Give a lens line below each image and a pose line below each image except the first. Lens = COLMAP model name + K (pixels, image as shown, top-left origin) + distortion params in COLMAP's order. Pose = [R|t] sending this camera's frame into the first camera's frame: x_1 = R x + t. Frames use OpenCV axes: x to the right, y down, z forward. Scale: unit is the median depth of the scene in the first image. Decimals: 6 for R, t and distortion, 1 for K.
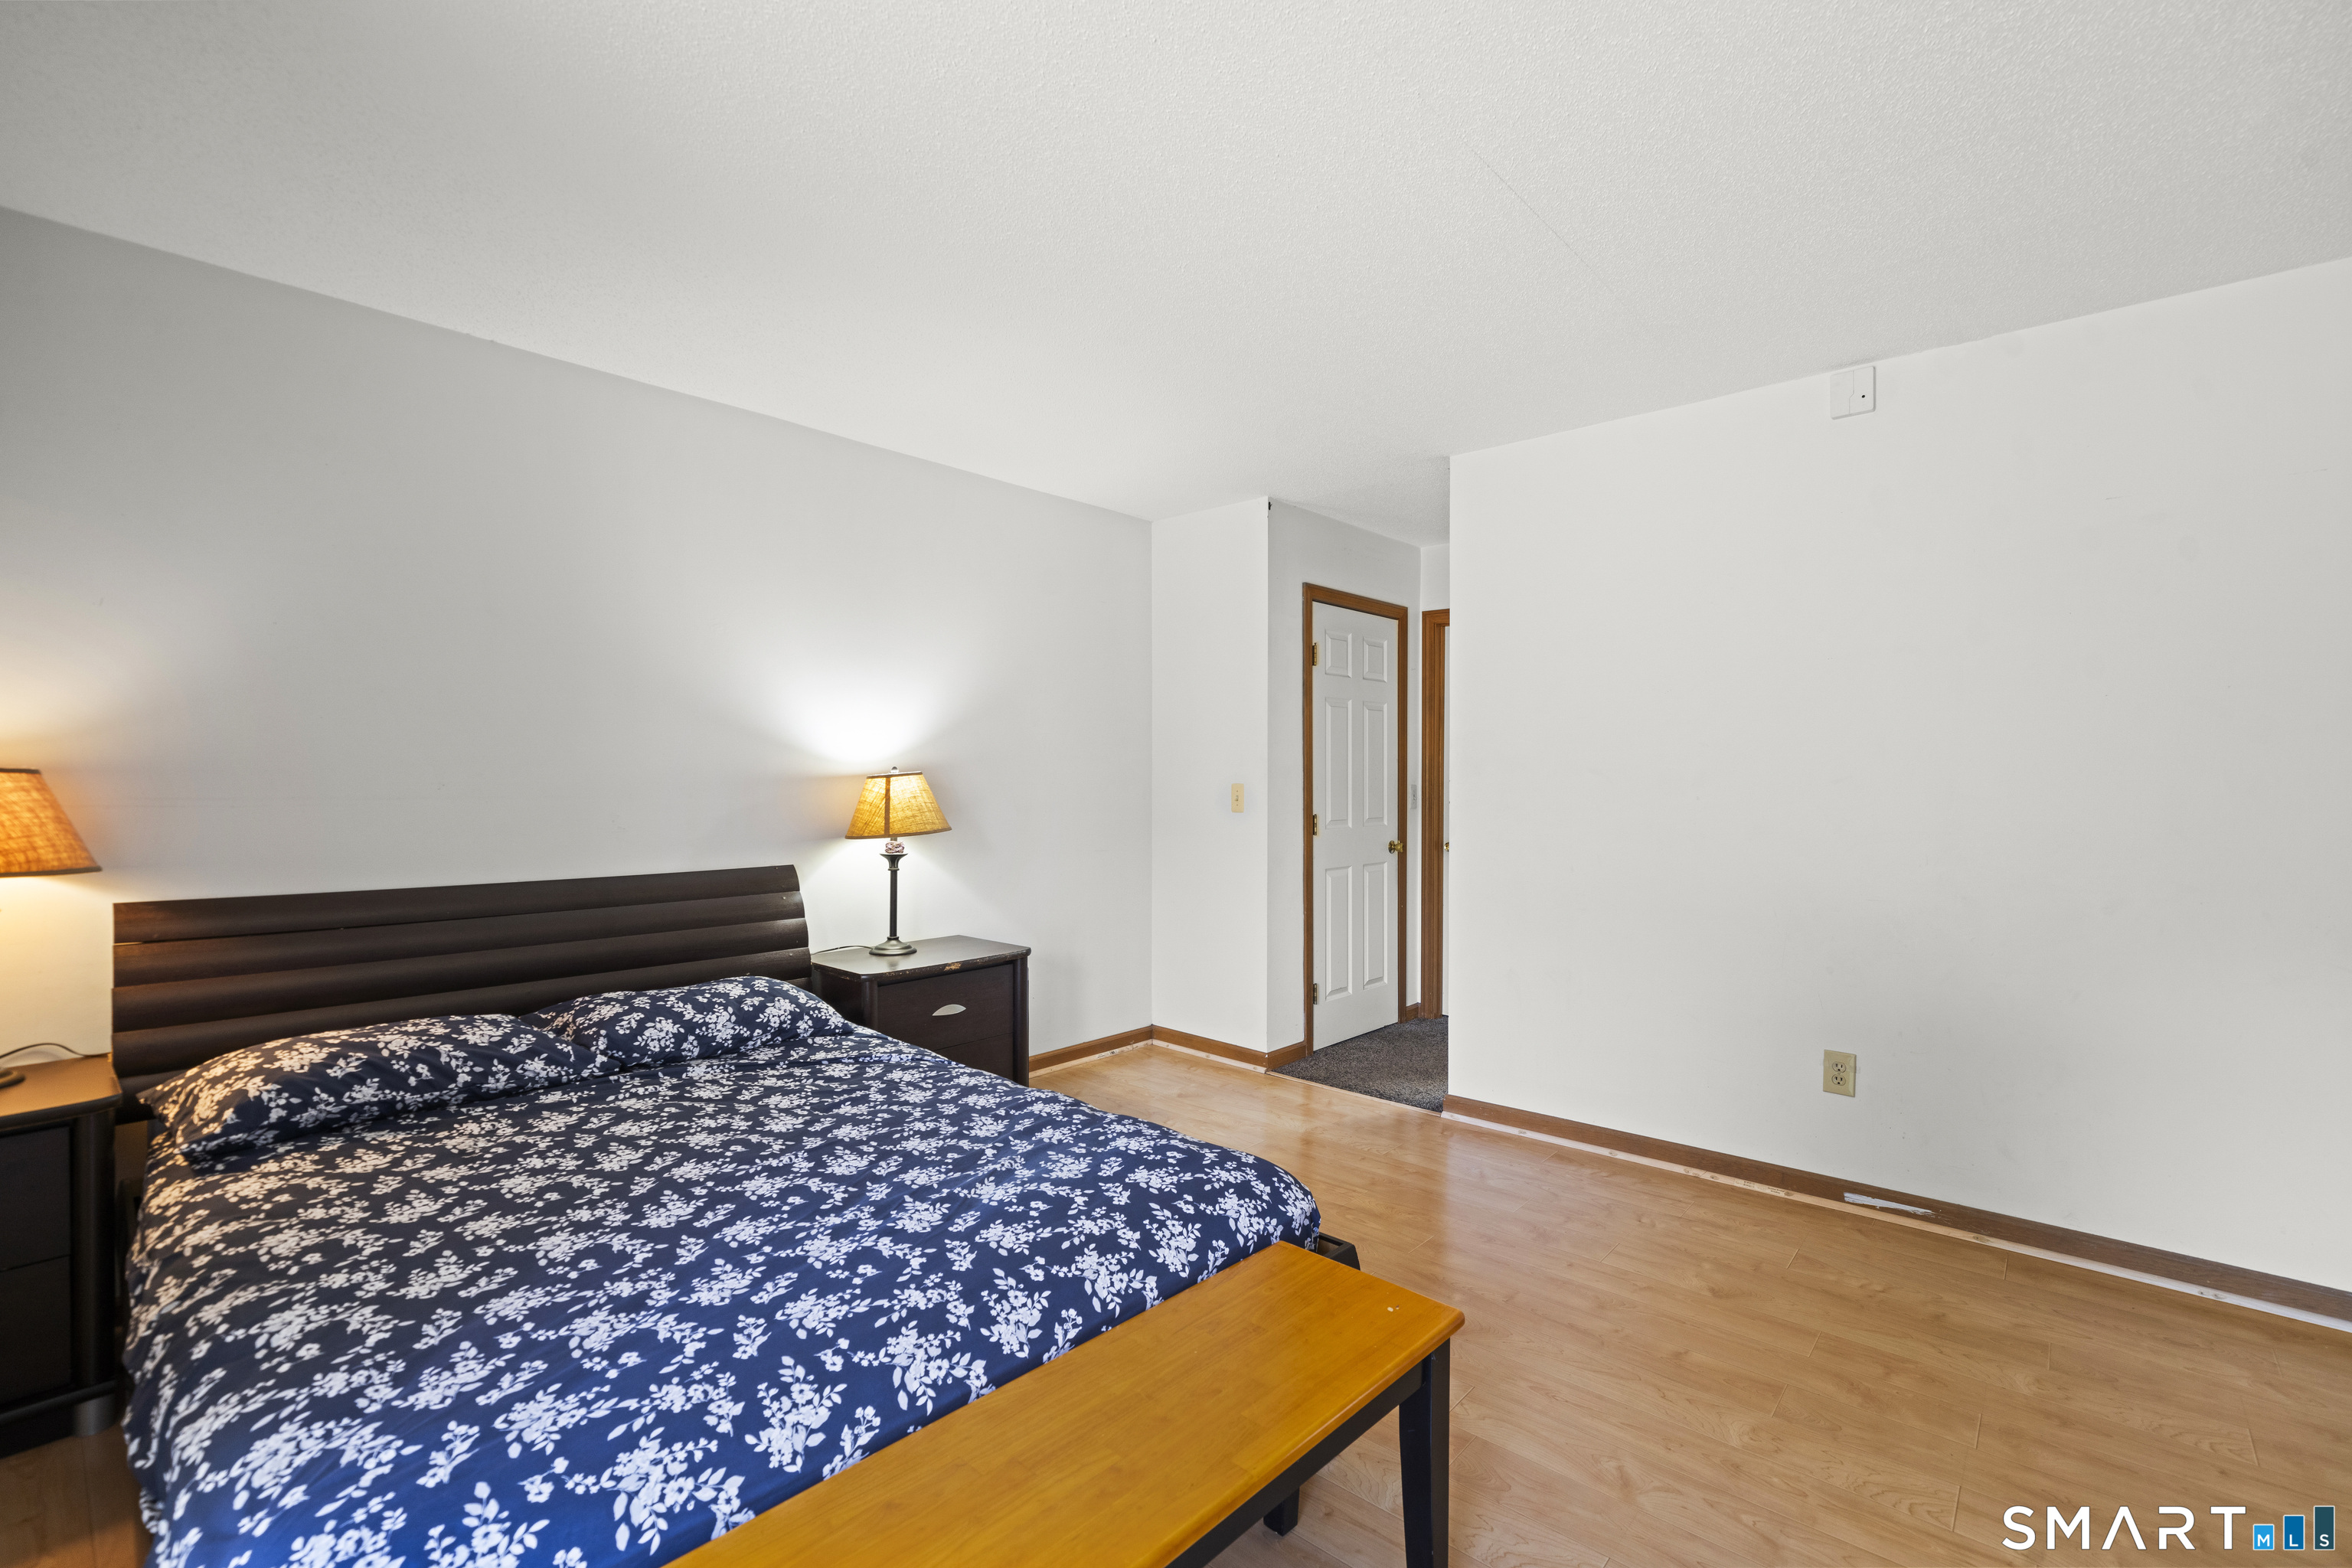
lens RADIAL K [[1031.0, 0, 1177.3], [0, 1031.0, 779.5], [0, 0, 1]] dist [-0.000047, 0.000222]
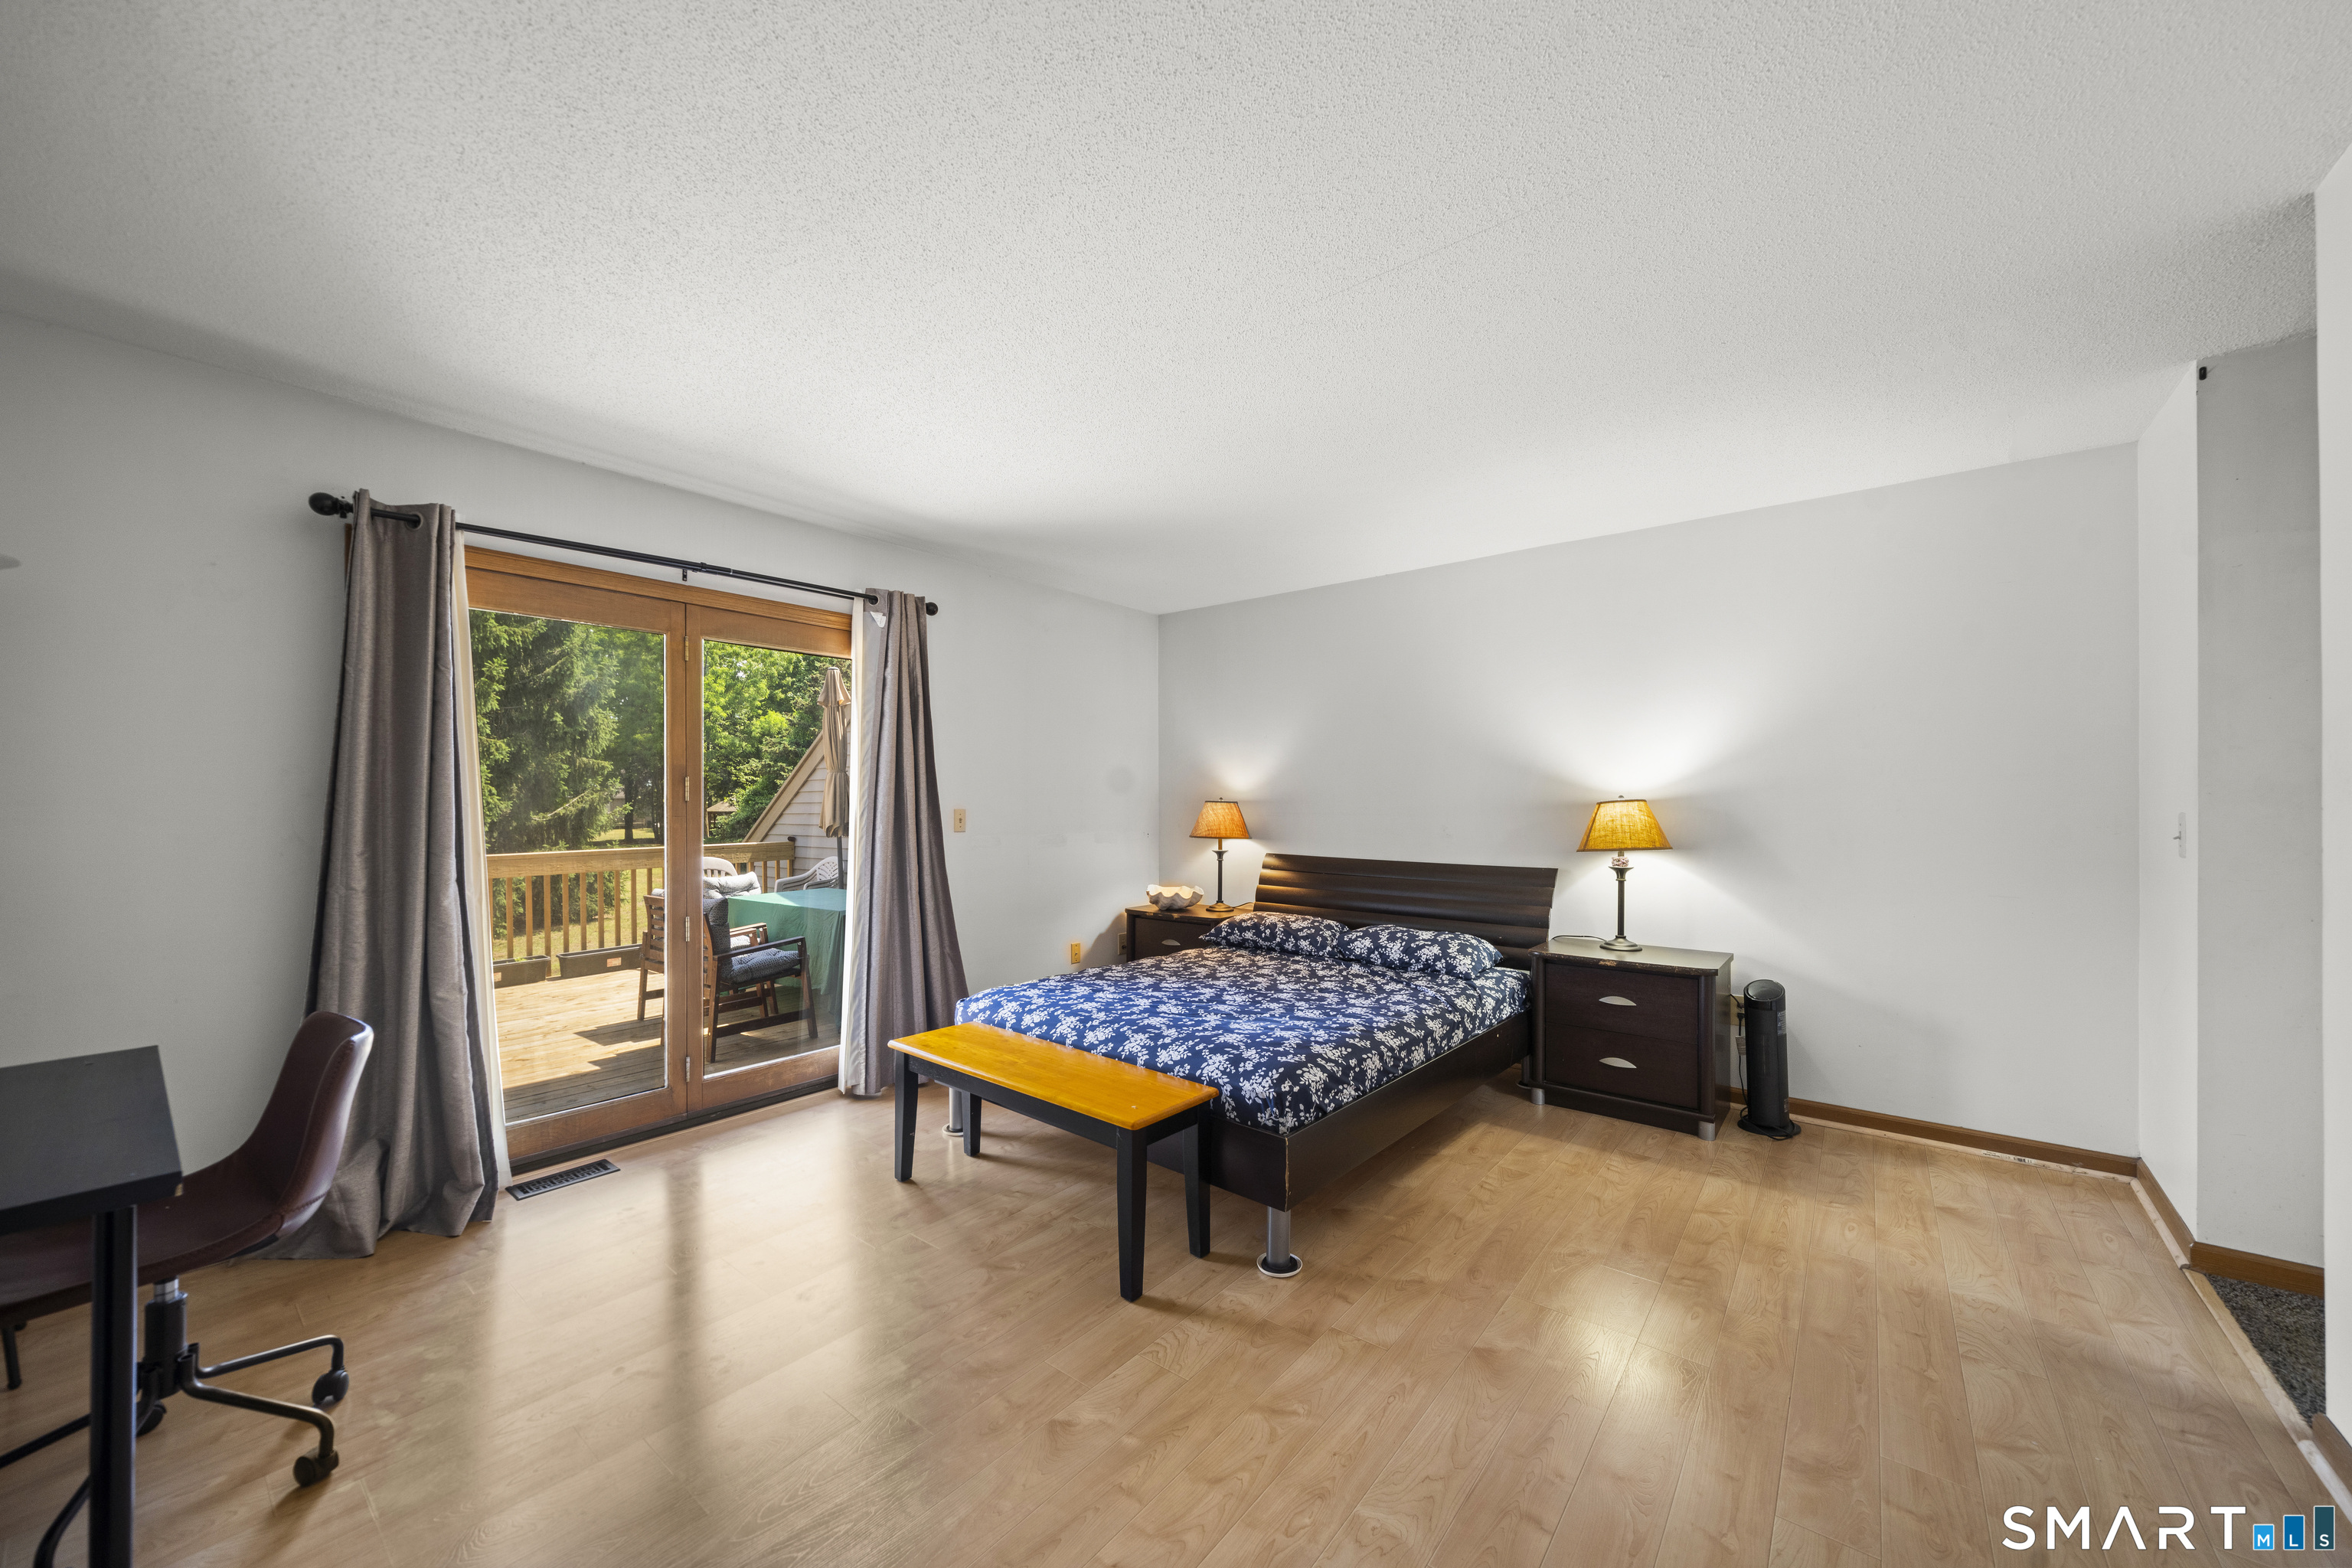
lens RADIAL K [[870.2, 0, 1170.3], [0, 870.2, 794.0], [0, 0, 1]] dist [0.000092, 0.000009]
pose [[0.039596, -0.012681, -0.999135, 0.768133], [-0.001639, 0.999917, -0.012756, -0.000082], [0.999214, 0.002143, 0.039572, 0.452854]]
